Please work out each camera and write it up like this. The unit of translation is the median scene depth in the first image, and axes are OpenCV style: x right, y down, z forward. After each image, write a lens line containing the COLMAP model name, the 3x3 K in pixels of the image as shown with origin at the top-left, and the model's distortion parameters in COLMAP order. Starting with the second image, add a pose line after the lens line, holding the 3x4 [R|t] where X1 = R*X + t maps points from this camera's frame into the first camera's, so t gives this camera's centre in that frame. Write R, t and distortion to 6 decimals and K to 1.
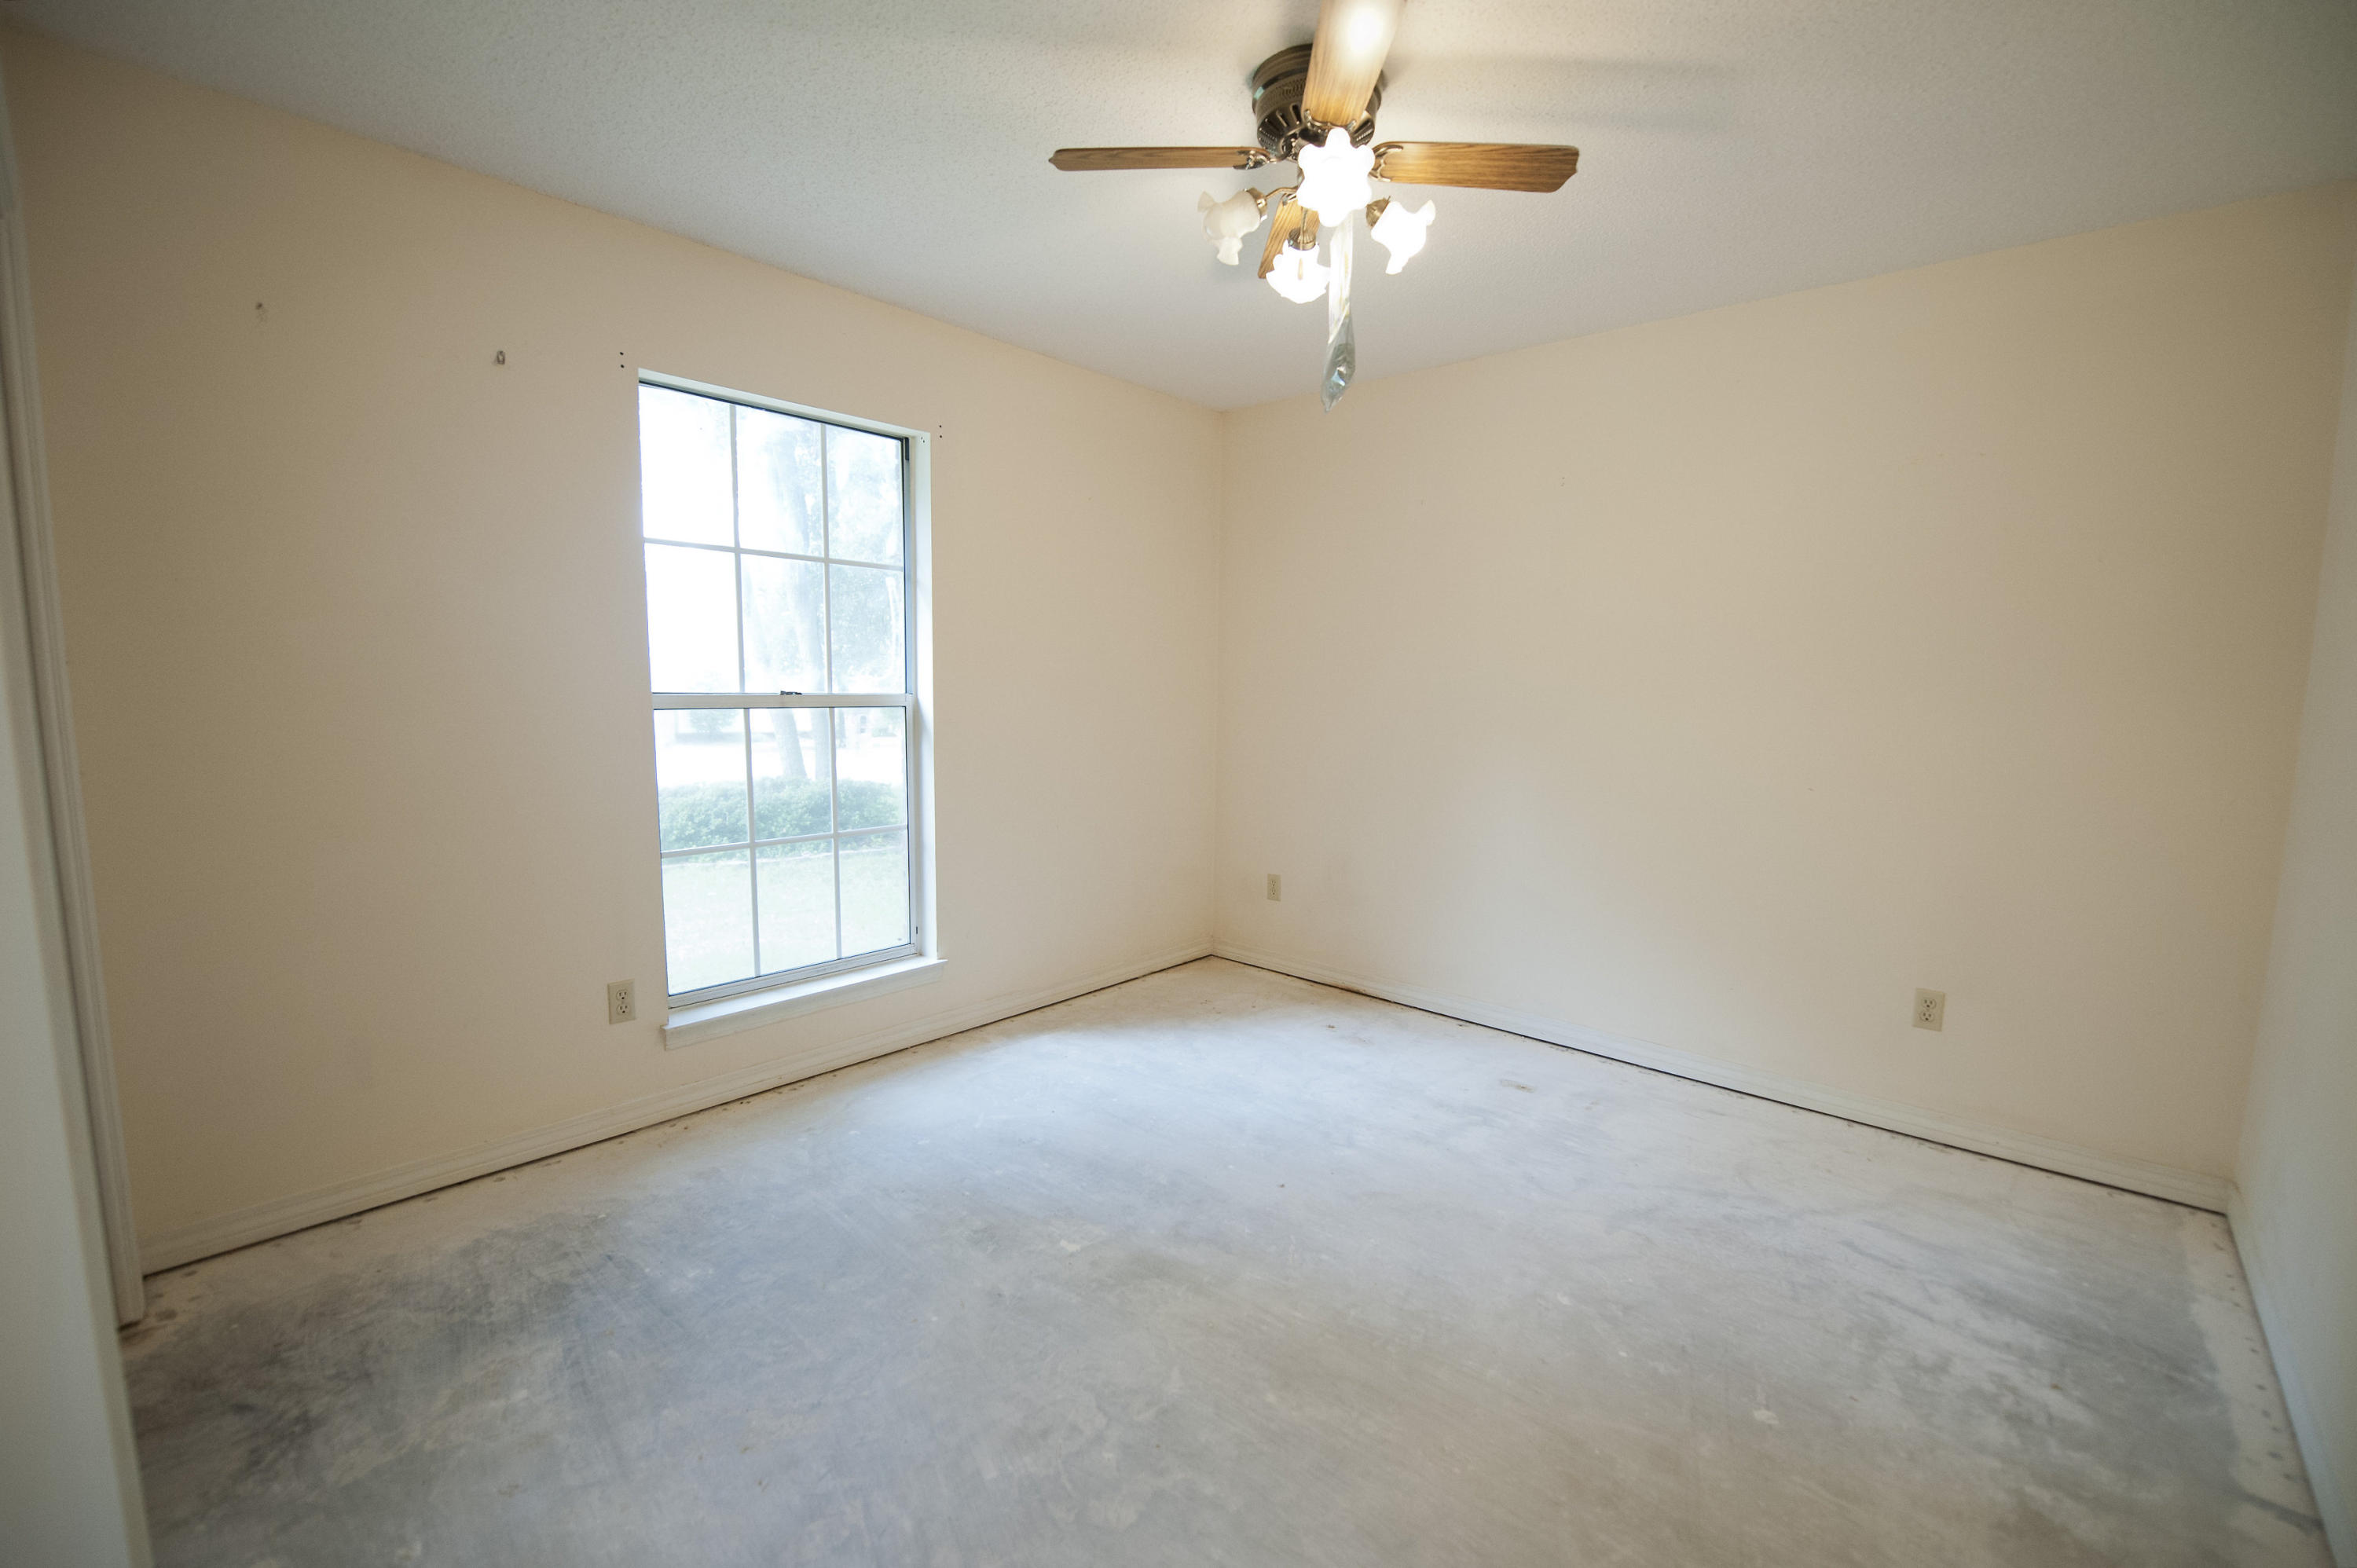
lens RADIAL K [[981.0, 0, 1179.2], [0, 981.0, 798.9], [0, 0, 1]] dist [-0.018211, -0.000713]
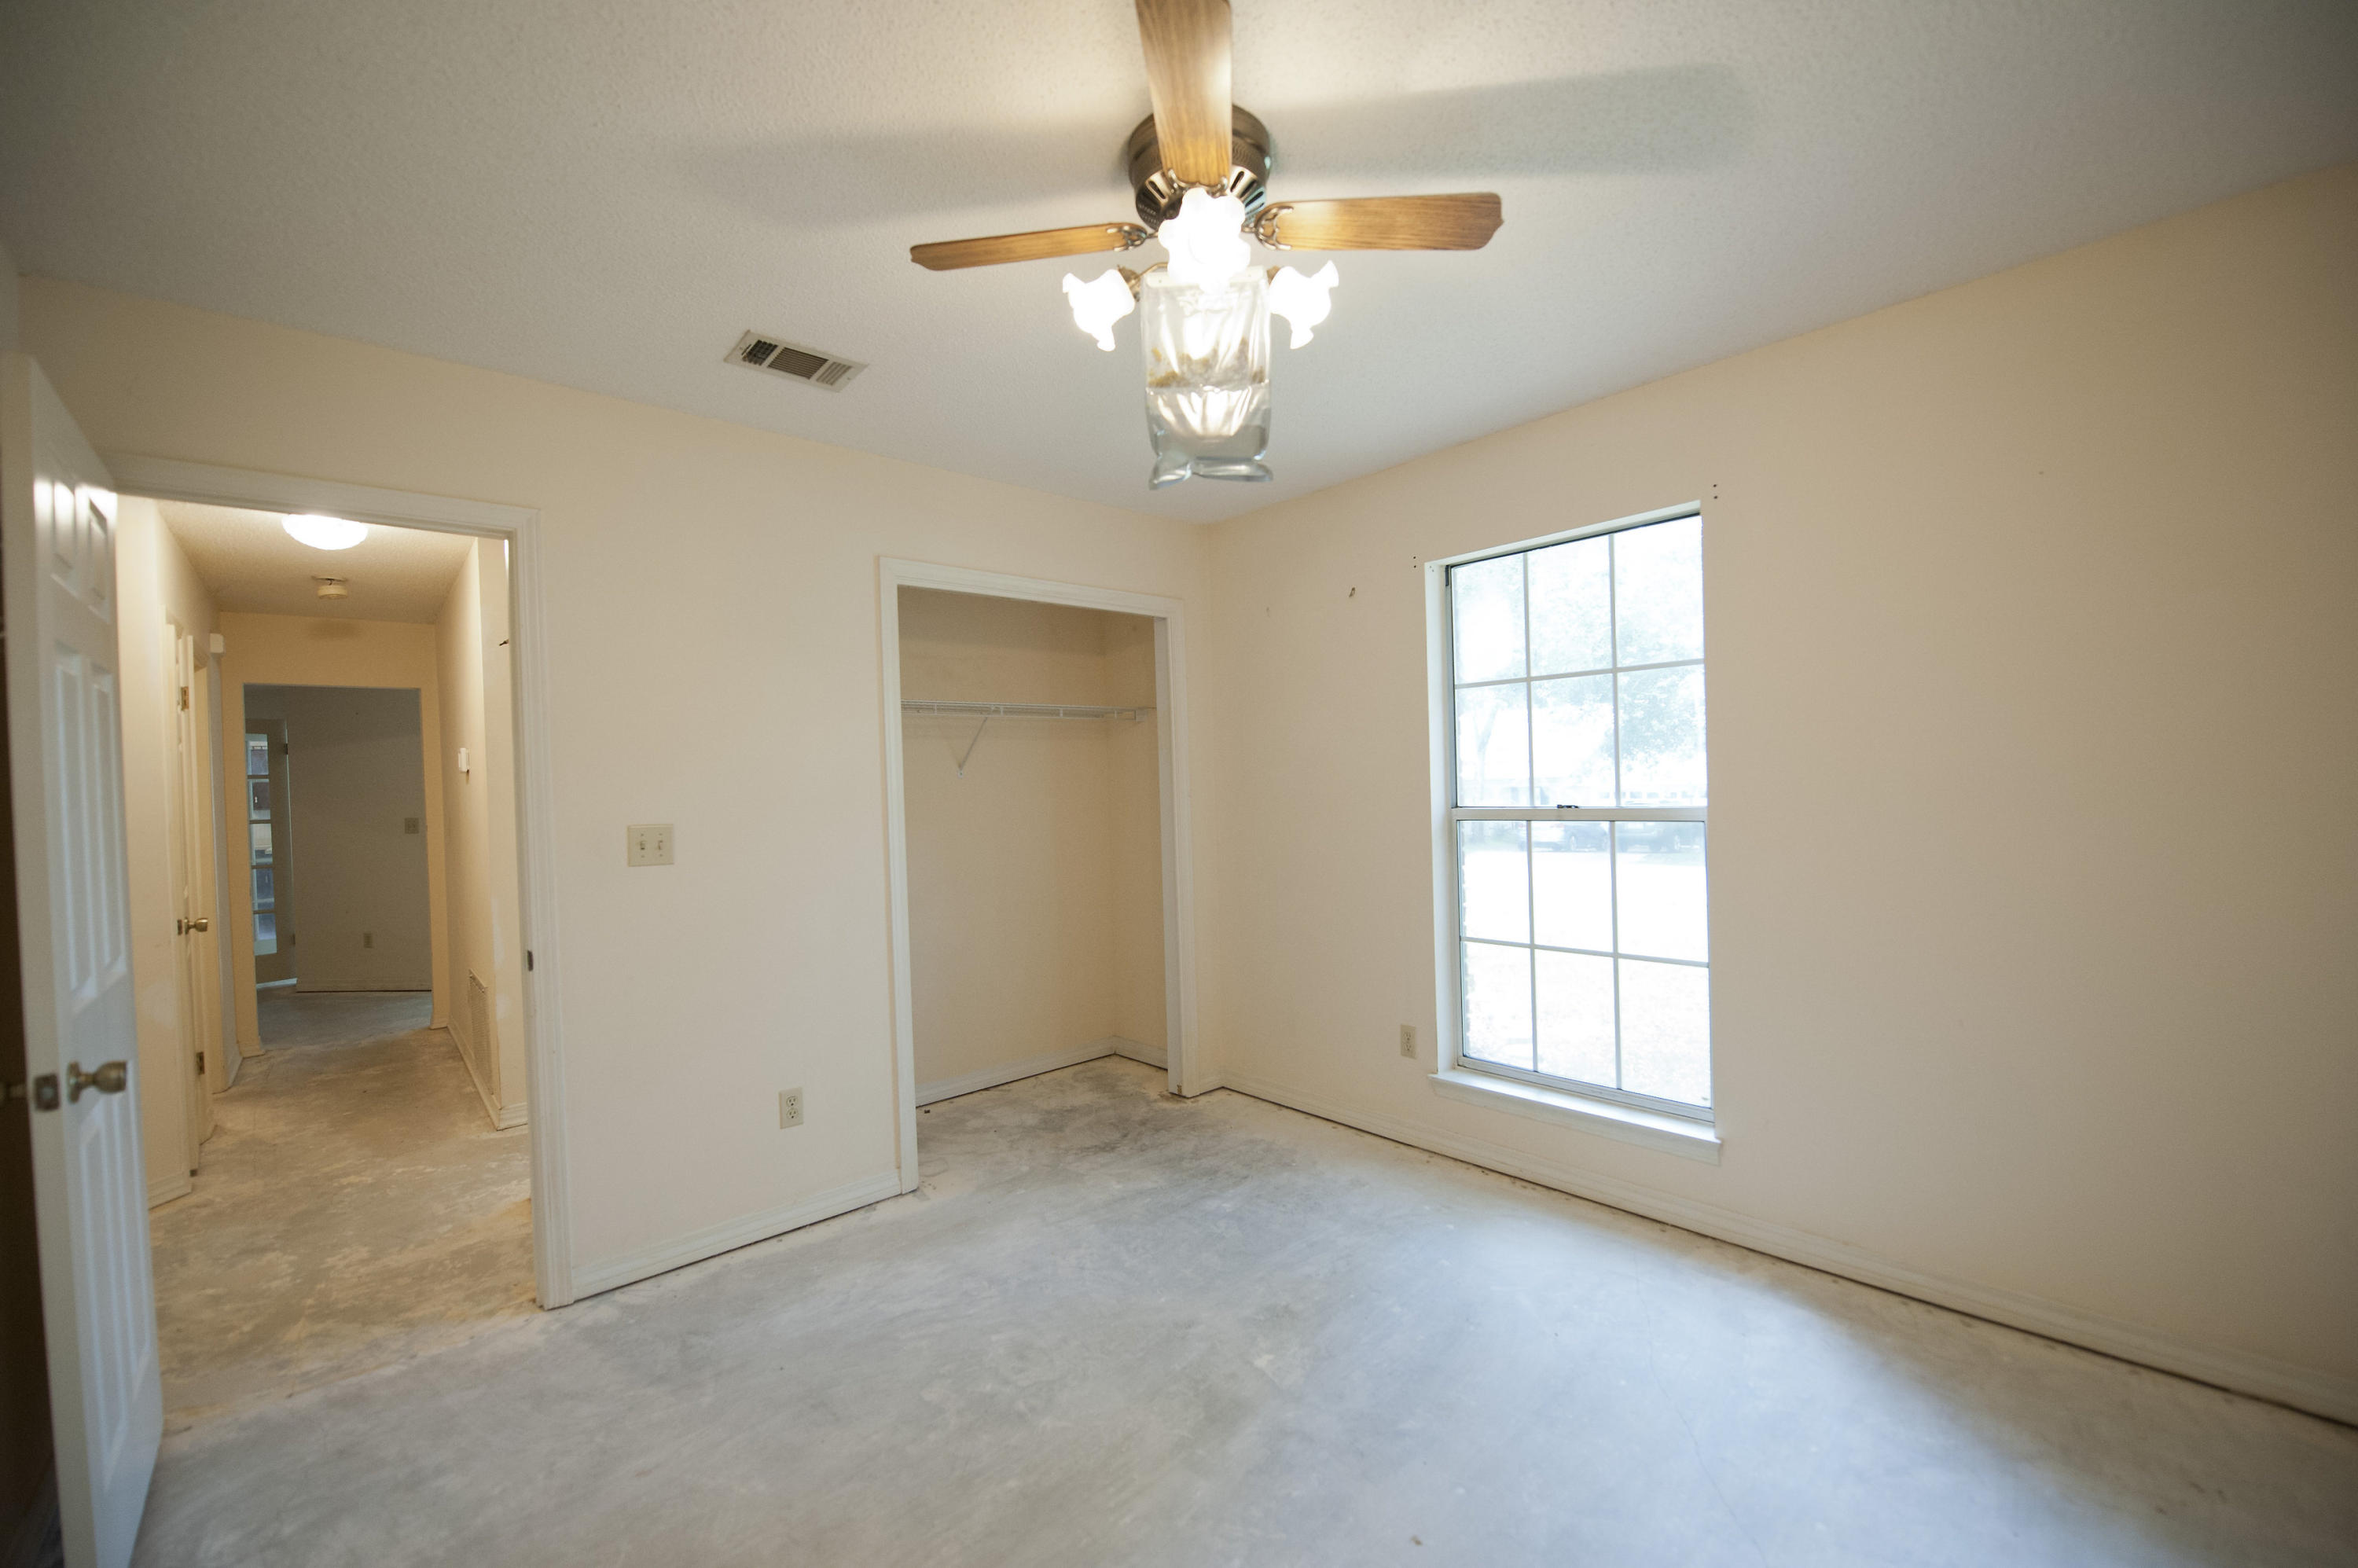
lens RADIAL K [[938.1, 0, 1186.7], [0, 938.1, 797.2], [0, 0, 1]] dist [-0.015066, -0.002546]
pose [[-0.101867, 0.000763, -0.994798, 0.753525], [-0.090445, 0.995851, 0.010025, -0.110783], [0.990678, 0.090995, -0.101375, 0.849862]]
